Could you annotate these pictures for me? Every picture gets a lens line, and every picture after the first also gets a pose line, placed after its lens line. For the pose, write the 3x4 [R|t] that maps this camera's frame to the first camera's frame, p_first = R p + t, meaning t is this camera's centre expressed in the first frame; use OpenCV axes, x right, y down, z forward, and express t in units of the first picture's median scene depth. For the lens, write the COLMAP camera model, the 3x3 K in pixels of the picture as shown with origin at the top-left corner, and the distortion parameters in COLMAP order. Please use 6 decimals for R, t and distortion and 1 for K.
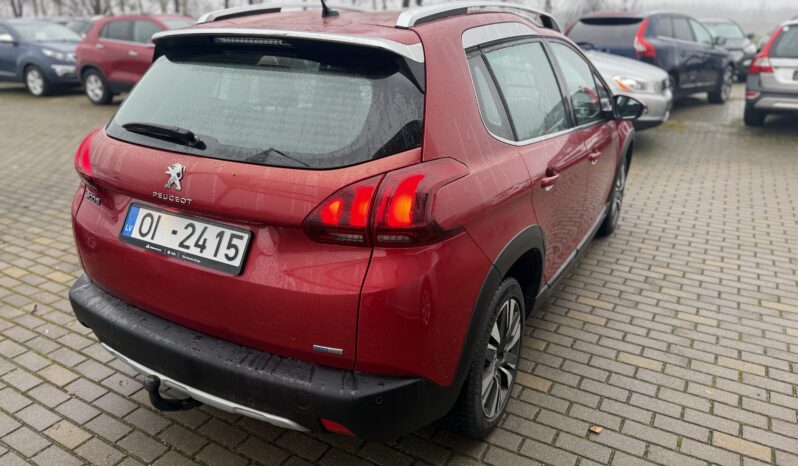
lens RADIAL K [[584.0, 0, 406.1], [0, 584.0, 231.9], [0, 0, 1]] dist [0.001629, 0.000381]
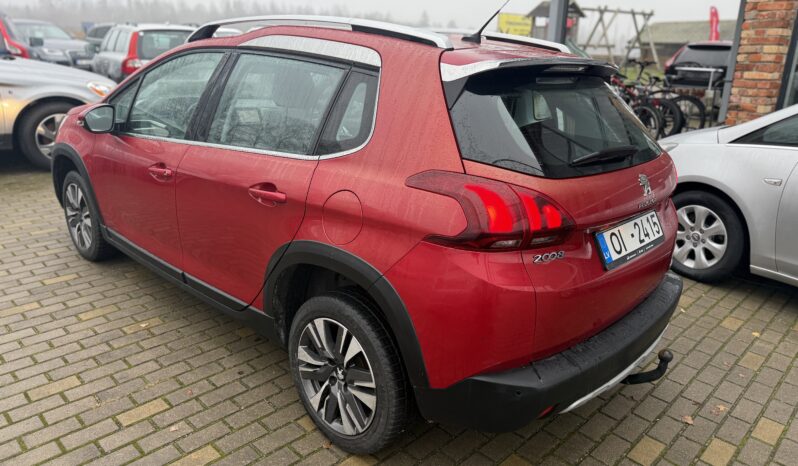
lens RADIAL K [[584.0, 0, 406.1], [0, 584.0, 231.9], [0, 0, 1]] dist [0.001629, 0.000381]
pose [[0.238081, -0.297009, 0.924718, -1.608803], [0.287989, 0.930865, 0.224837, -0.405278], [-0.927566, 0.212779, 0.307157, 1.081108]]
